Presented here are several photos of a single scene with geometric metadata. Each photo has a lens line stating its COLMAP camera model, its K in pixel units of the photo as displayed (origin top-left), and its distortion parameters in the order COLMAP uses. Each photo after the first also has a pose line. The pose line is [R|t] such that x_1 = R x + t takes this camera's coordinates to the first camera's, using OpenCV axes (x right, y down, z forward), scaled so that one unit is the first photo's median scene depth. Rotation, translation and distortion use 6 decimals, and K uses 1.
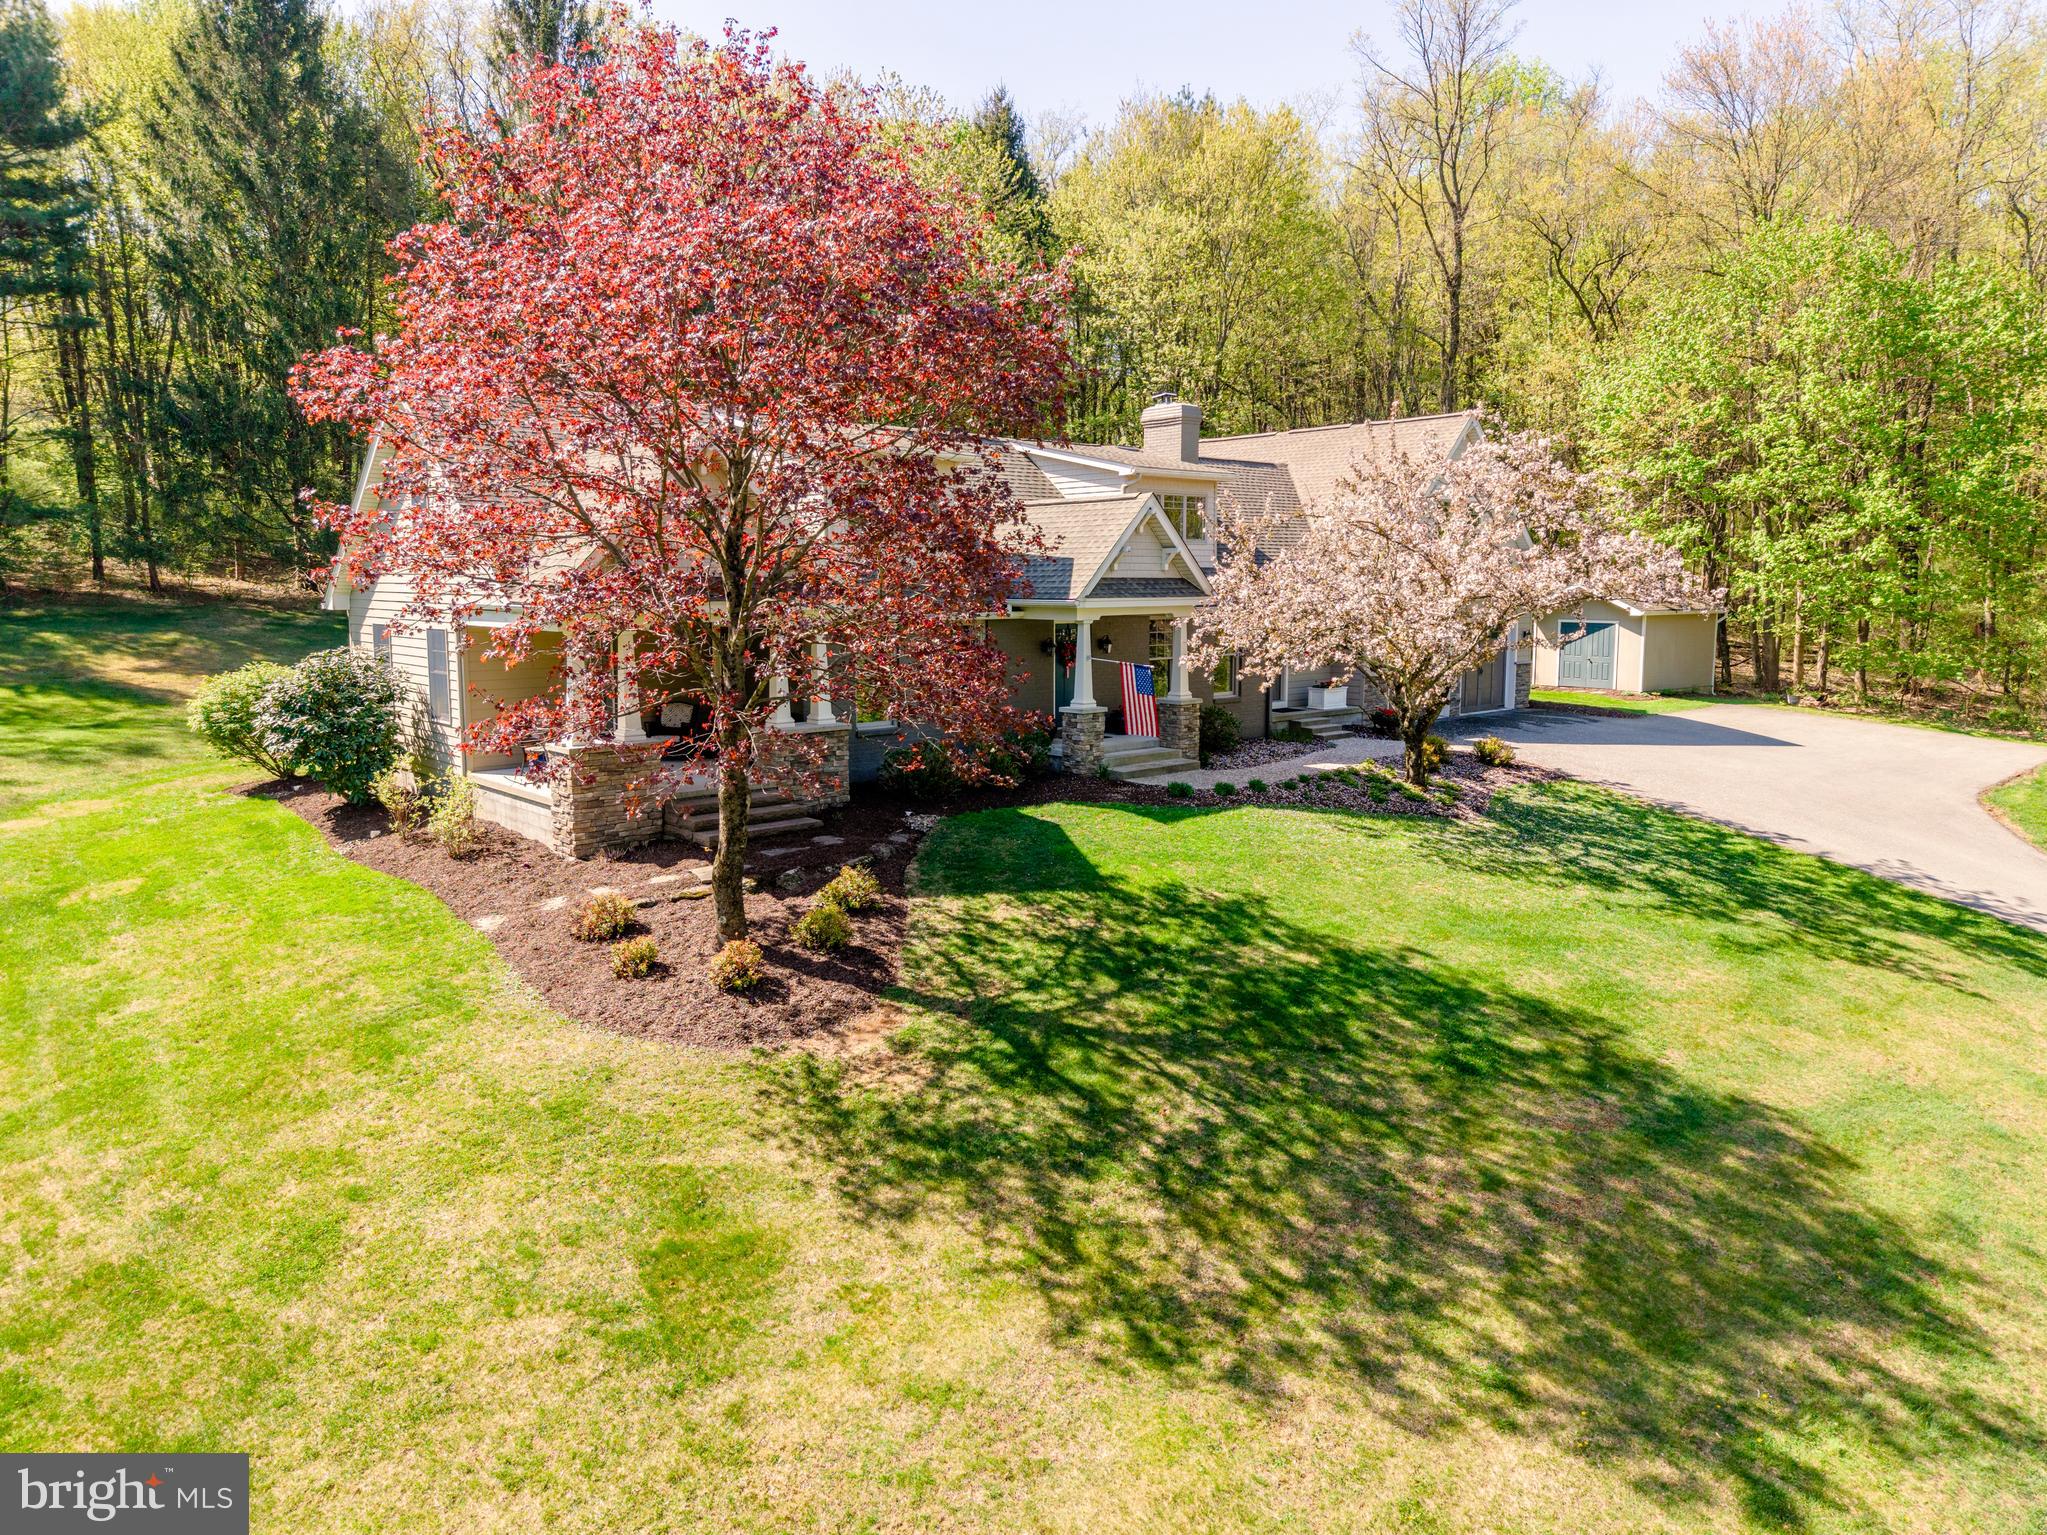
lens RADIAL K [[1433.3, 0, 1023.5], [0, 1433.3, 767.5], [0, 0, 1]] dist [-0.011893, -0.001545]
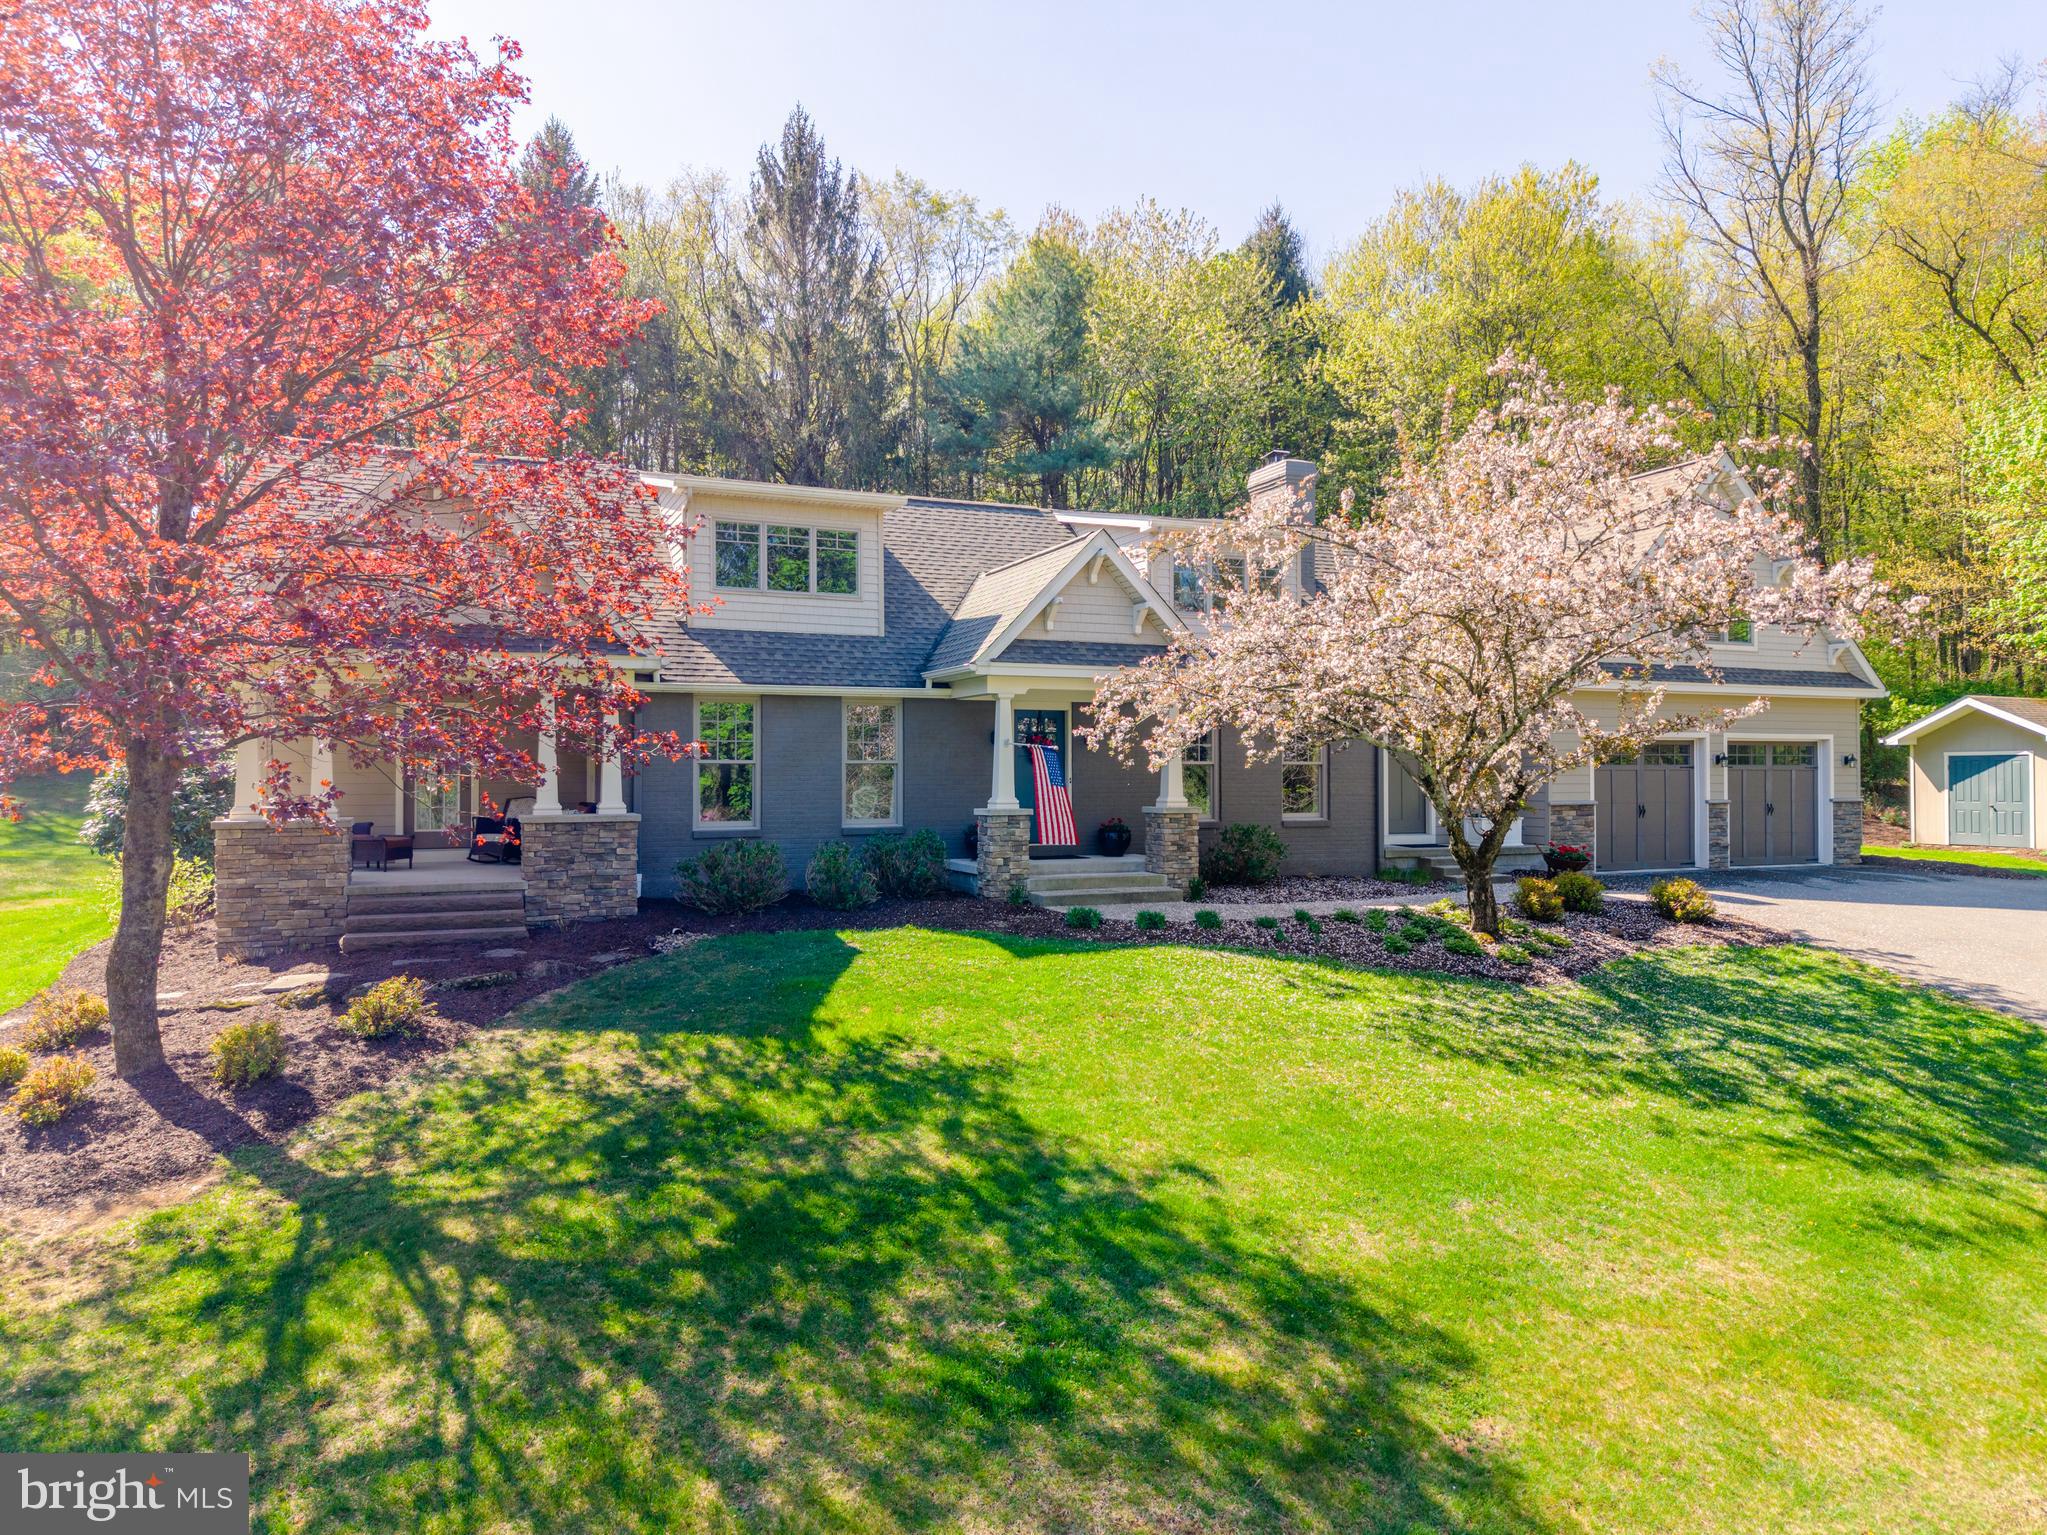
lens RADIAL K [[1403.8, 0, 1023.5], [0, 1403.8, 767.5], [0, 0, 1]] dist [0.010029, -0.003170]
pose [[0.941974, -0.001960, -0.335680, 0.299569], [-0.045258, 0.990111, -0.132783, 0.033810], [0.332621, 0.140271, 0.932570, 0.313908]]
